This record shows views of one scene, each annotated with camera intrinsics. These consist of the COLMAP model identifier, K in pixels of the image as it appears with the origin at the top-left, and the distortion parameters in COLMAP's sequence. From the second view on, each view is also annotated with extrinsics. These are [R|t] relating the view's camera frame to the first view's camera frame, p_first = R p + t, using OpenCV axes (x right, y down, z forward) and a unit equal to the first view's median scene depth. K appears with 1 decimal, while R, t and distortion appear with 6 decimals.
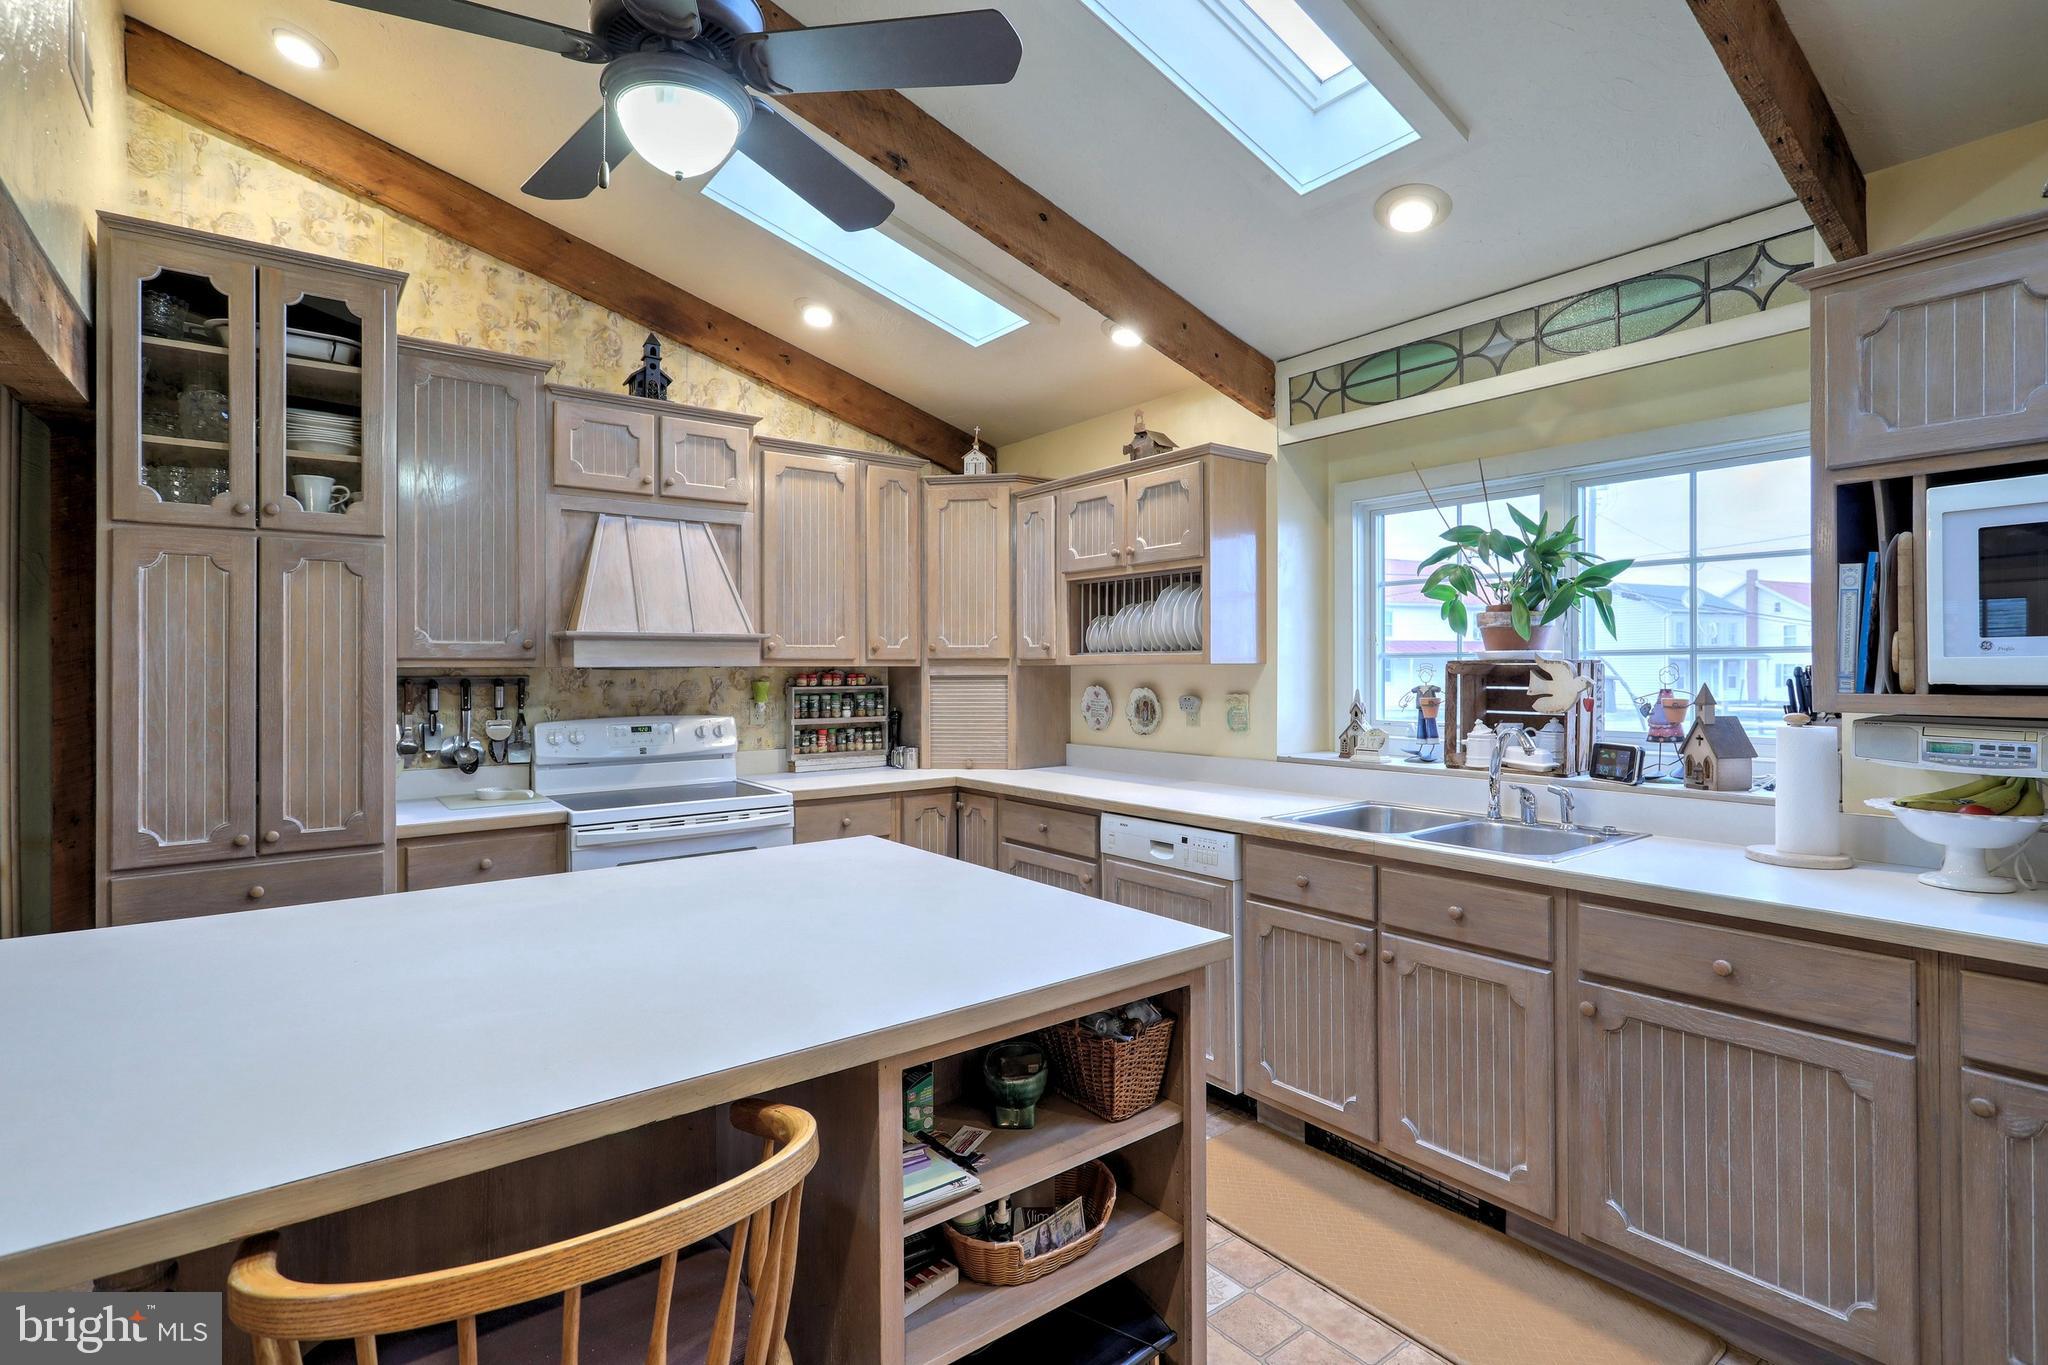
lens RADIAL K [[953.5, 0, 1031.0], [0, 953.5, 665.6], [0, 0, 1]] dist [-0.005965, 0.000988]
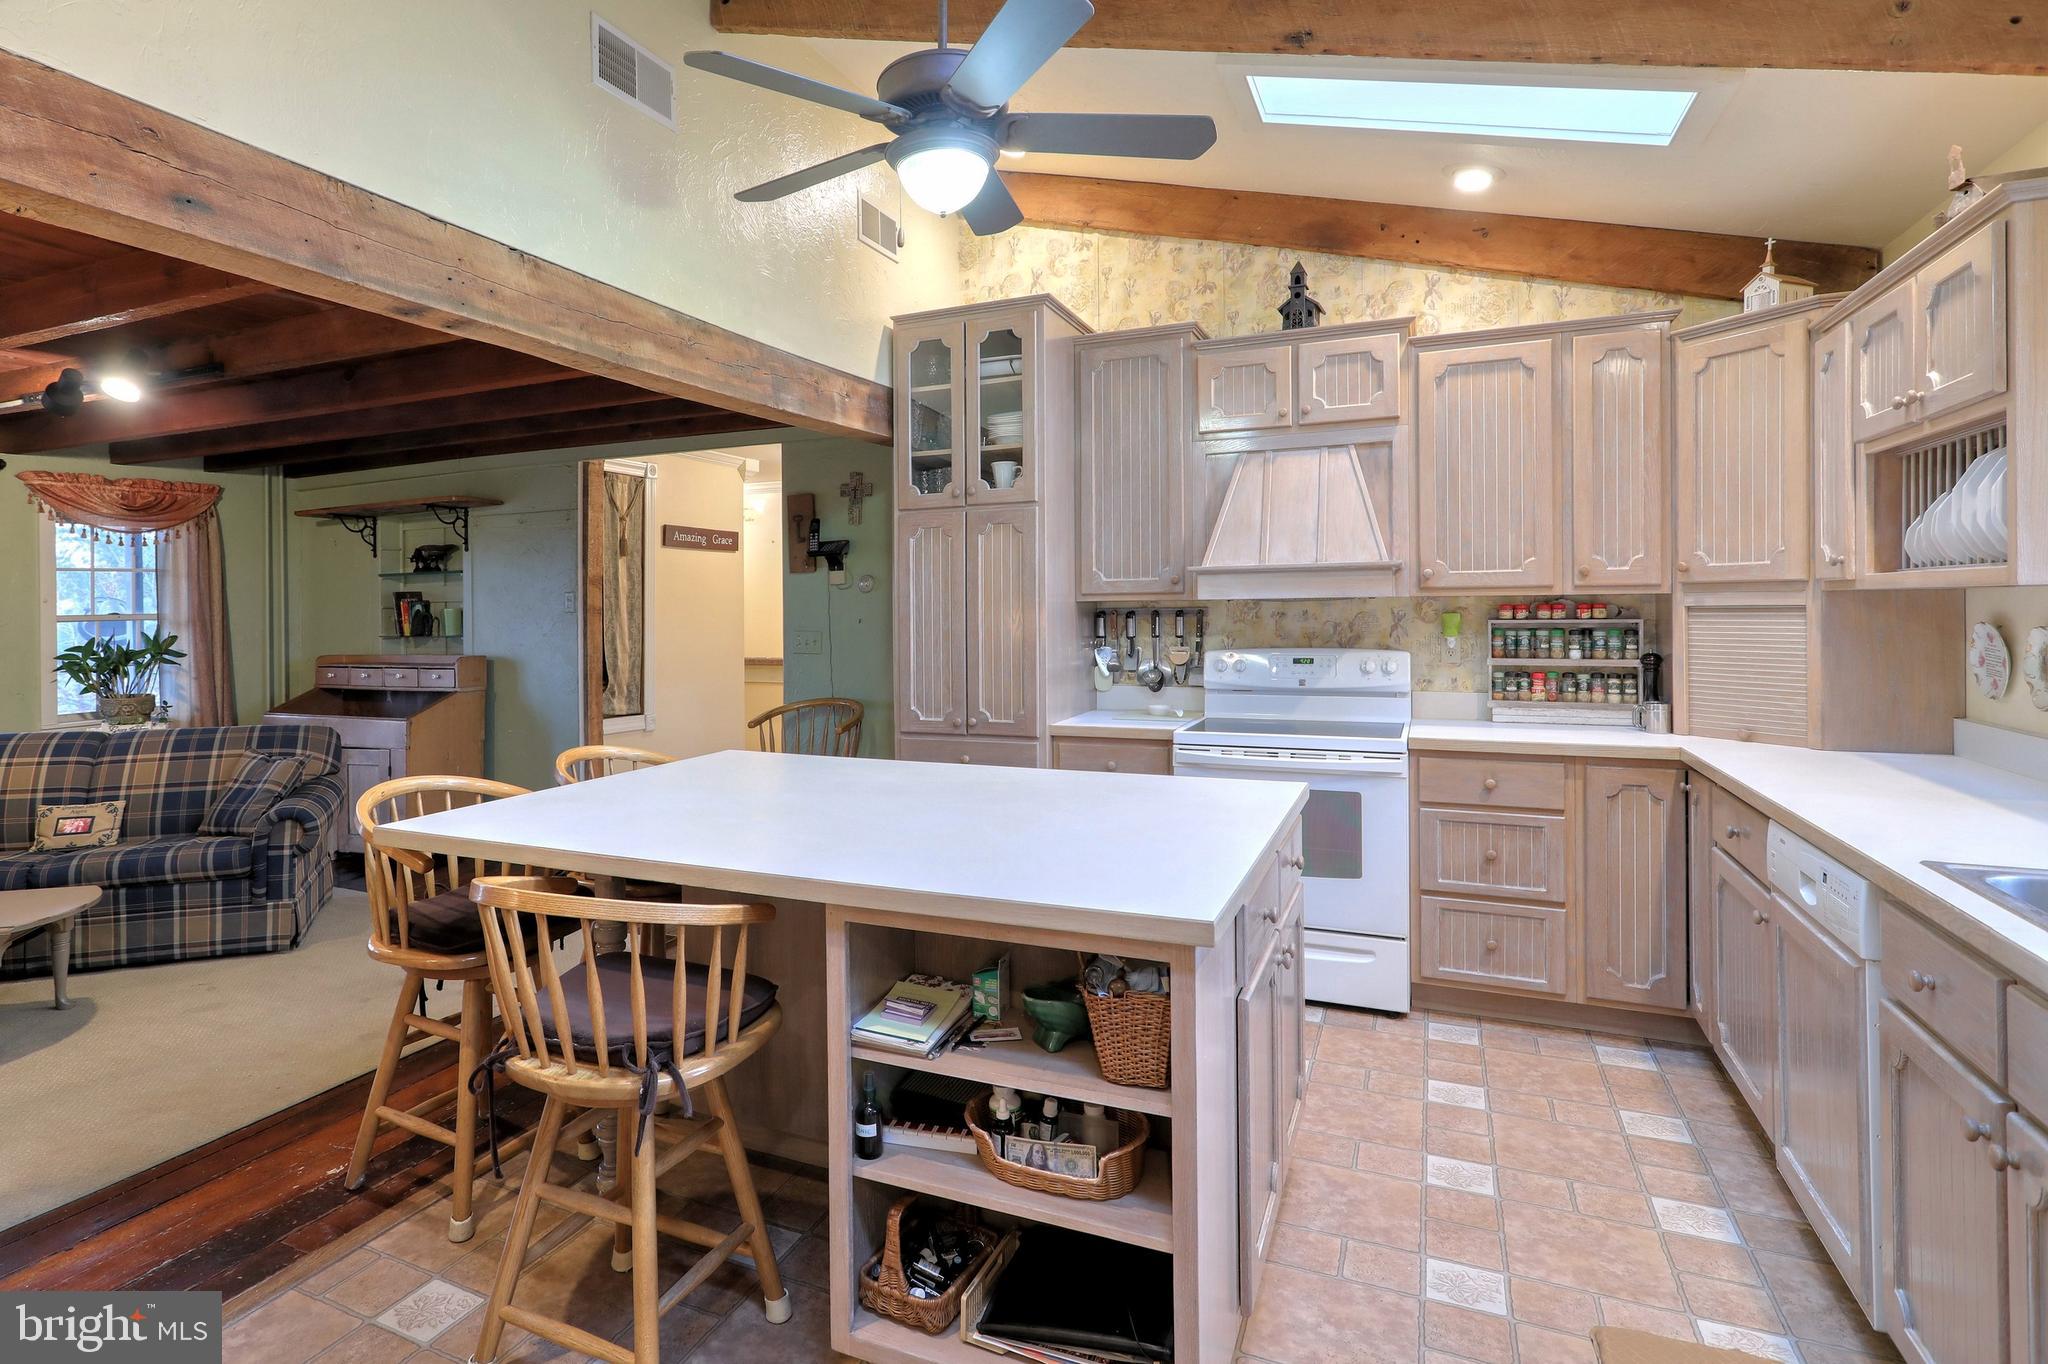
lens RADIAL K [[1061.0, 0, 947.9], [0, 1061.0, 598.4], [0, 0, 1]] dist [-0.002412, 0.000051]
pose [[0.468931, -0.008534, -0.883193, 0.407112], [0.012997, 0.999912, -0.002761, -0.000373], [0.883139, -0.010184, 0.469001, 0.157542]]
